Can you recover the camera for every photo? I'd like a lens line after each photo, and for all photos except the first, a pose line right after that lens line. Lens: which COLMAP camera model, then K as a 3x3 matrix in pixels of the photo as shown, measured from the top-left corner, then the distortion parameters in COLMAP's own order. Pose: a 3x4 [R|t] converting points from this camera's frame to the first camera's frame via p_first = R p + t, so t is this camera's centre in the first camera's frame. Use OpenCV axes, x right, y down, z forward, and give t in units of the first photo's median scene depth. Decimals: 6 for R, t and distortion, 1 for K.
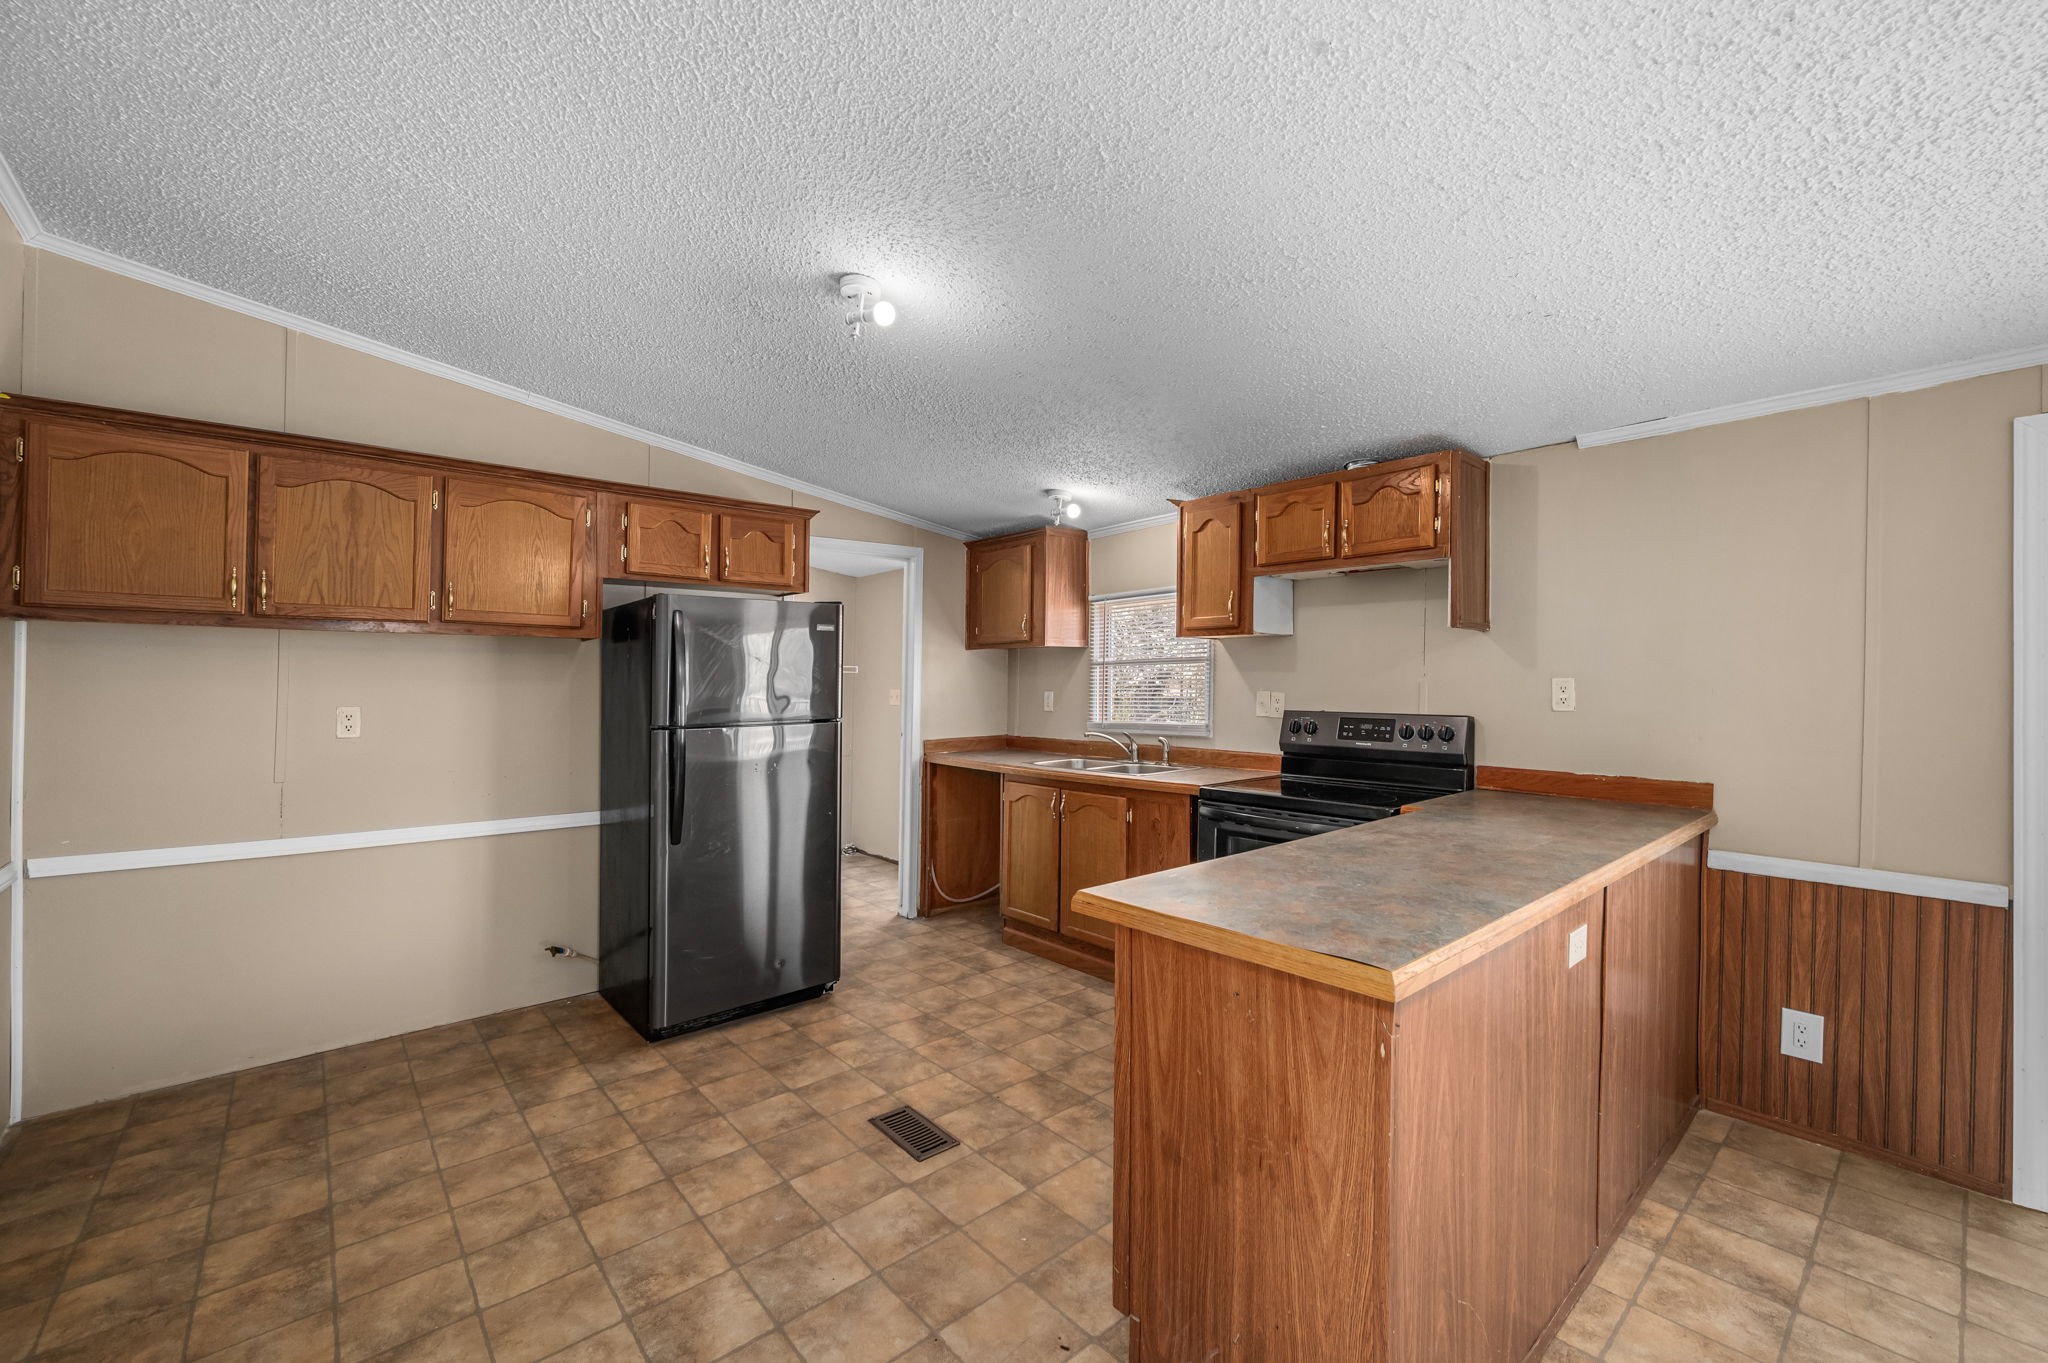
lens RADIAL K [[825.8, 0, 1028.0], [0, 825.8, 656.6], [0, 0, 1]] dist [-0.000620, -0.000103]
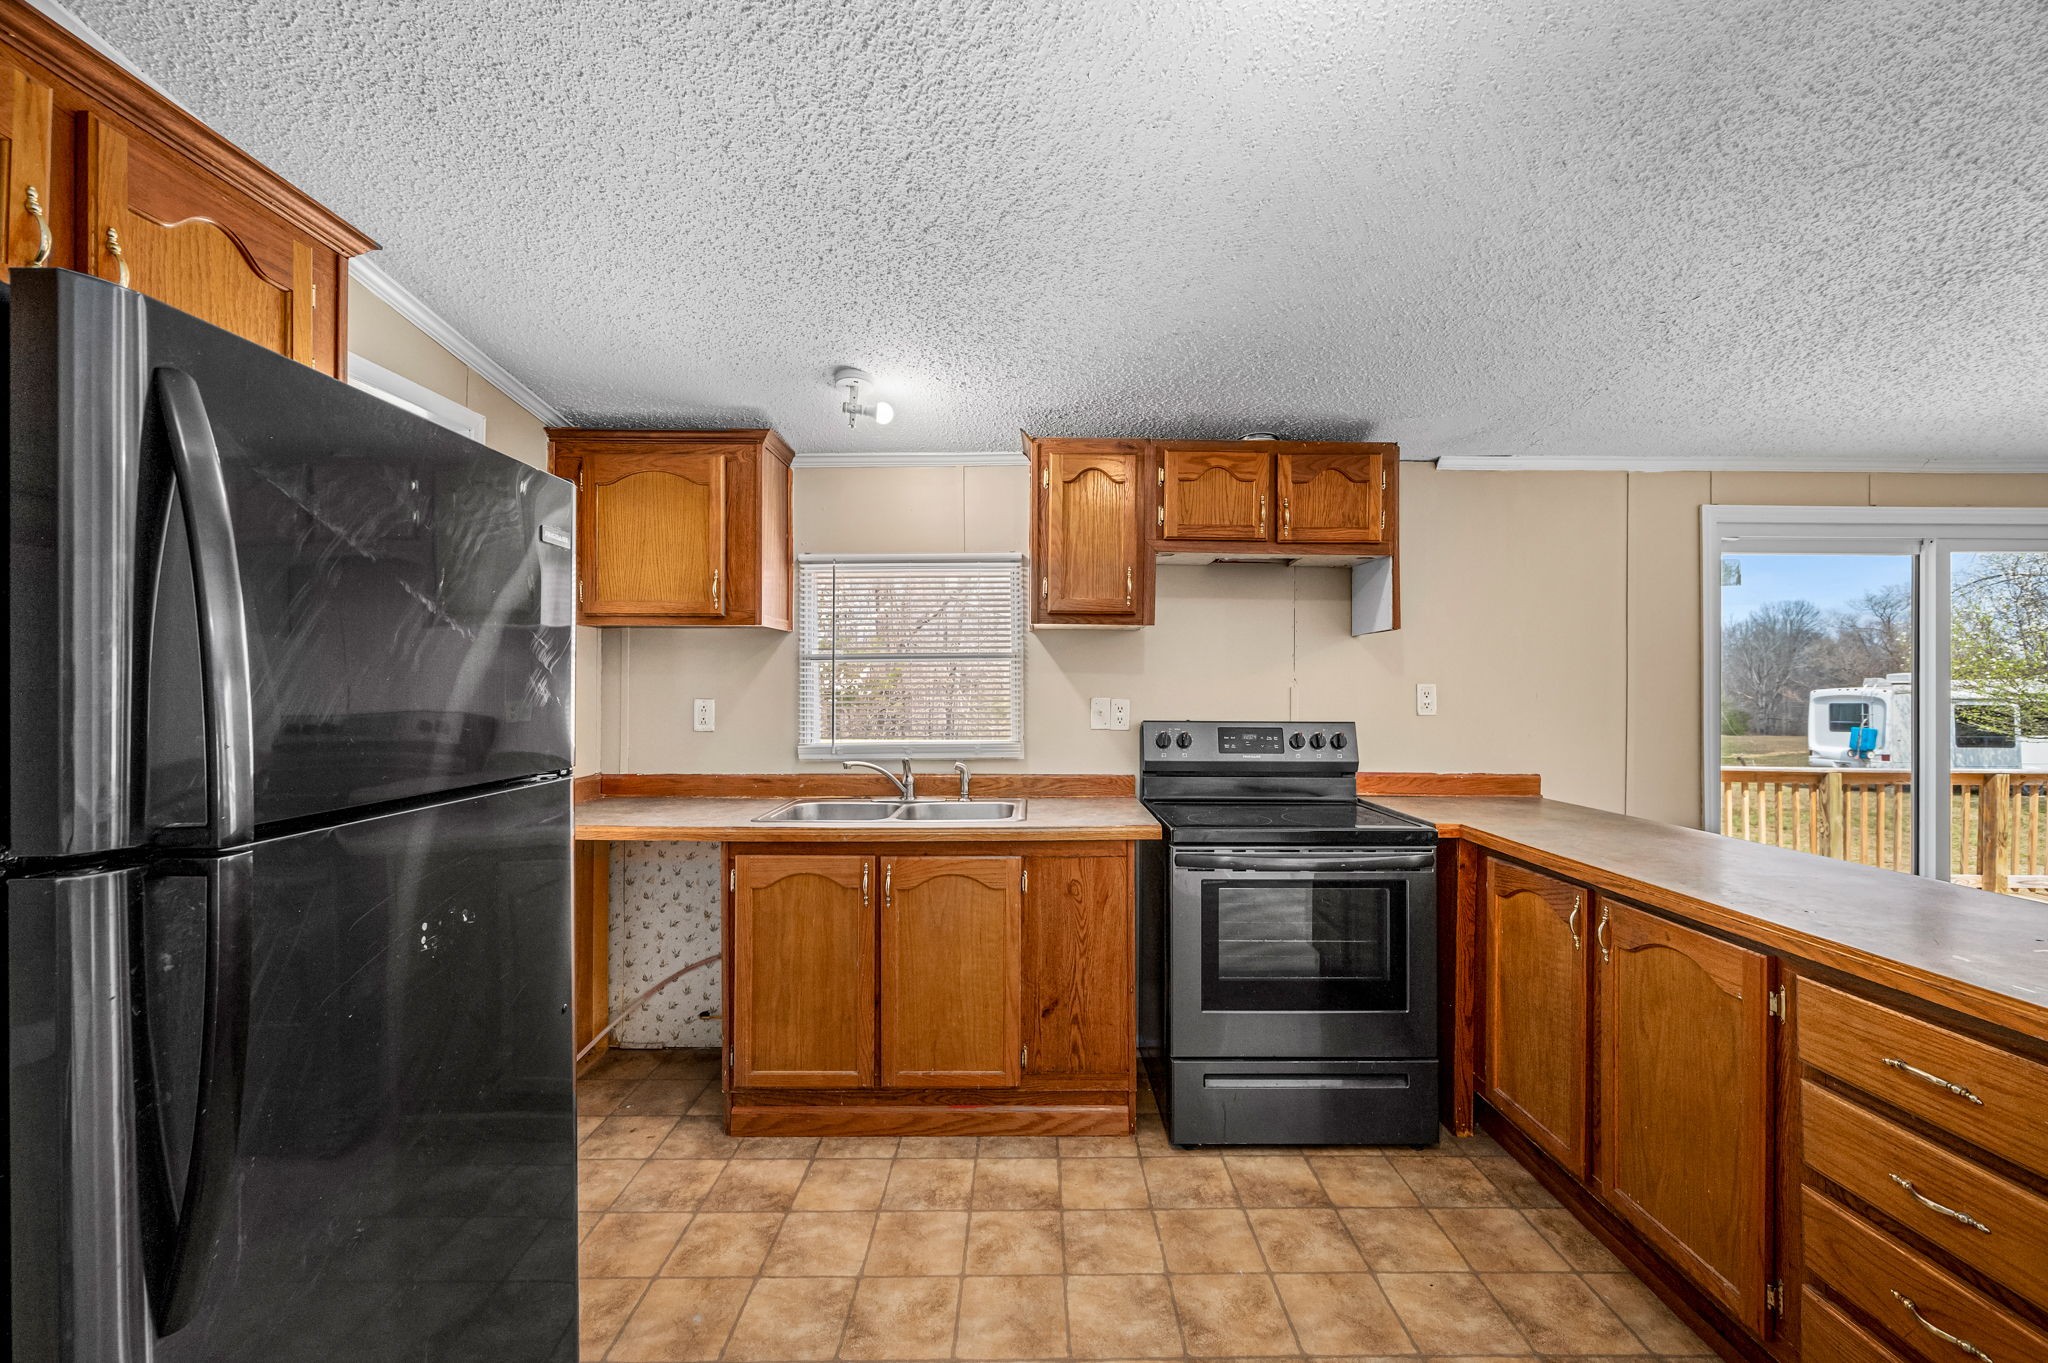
lens RADIAL K [[816.8, 0, 1025.7], [0, 816.8, 684.5], [0, 0, 1]] dist [-0.001504, -0.000108]
pose [[0.656289, 0.010703, 0.754434, -0.395924], [-0.029113, 0.999514, 0.011146, 0.024557], [-0.753948, -0.029279, 0.656282, 0.583659]]
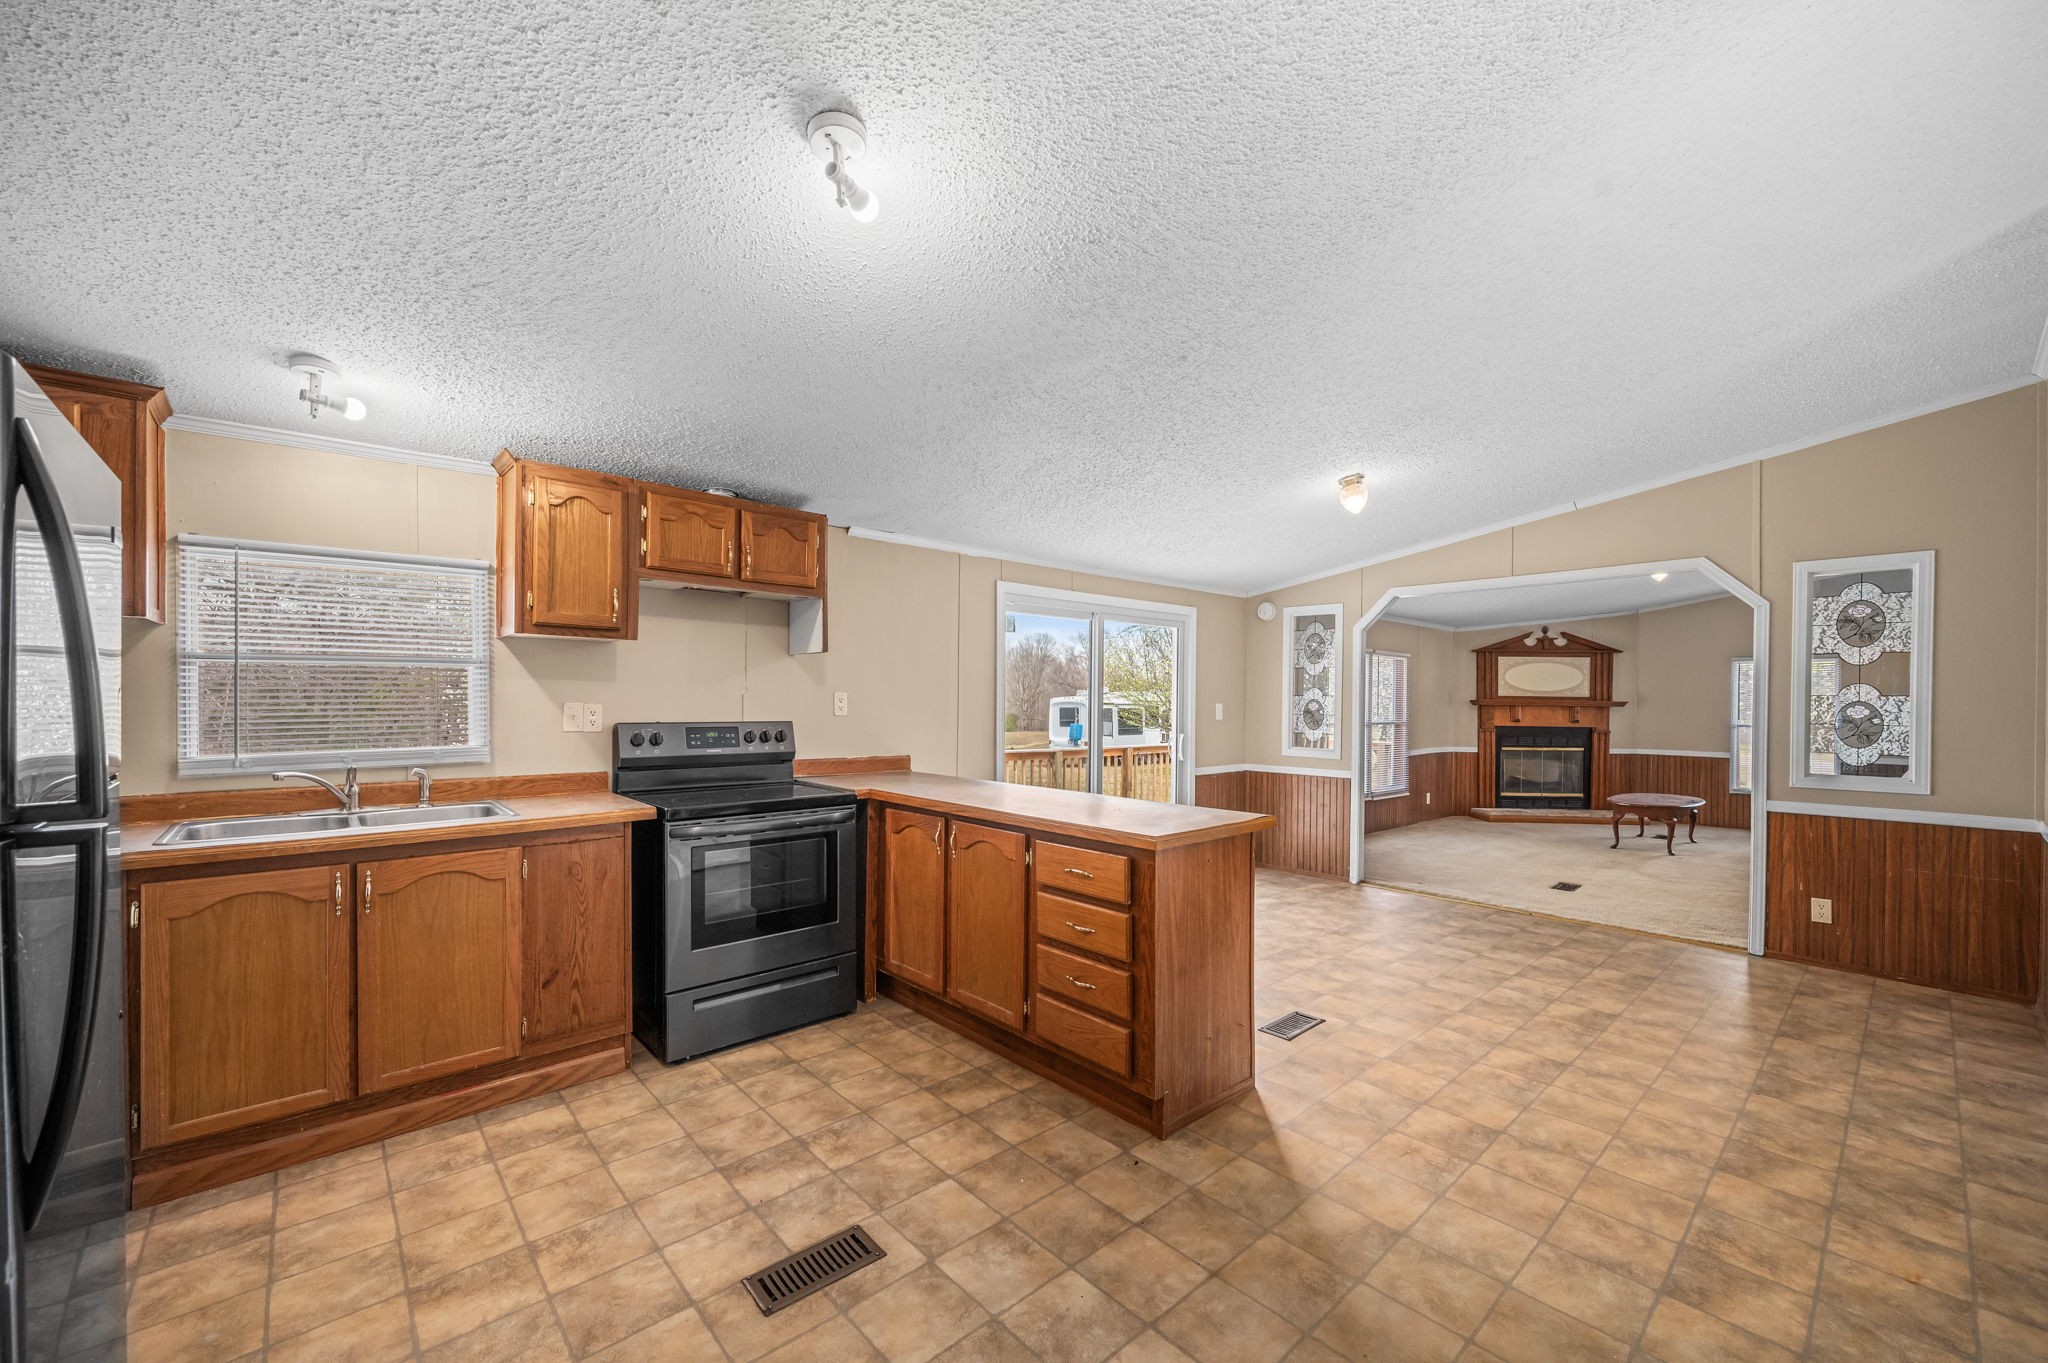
lens RADIAL K [[813.6, 0, 1020.0], [0, 813.6, 696.0], [0, 0, 1]] dist [0.000587, 0.000032]
pose [[-0.012248, 0.008238, 0.999891, -0.638512], [-0.037307, 0.999266, -0.008690, 0.026968], [-0.999229, -0.037409, -0.011931, 0.587257]]
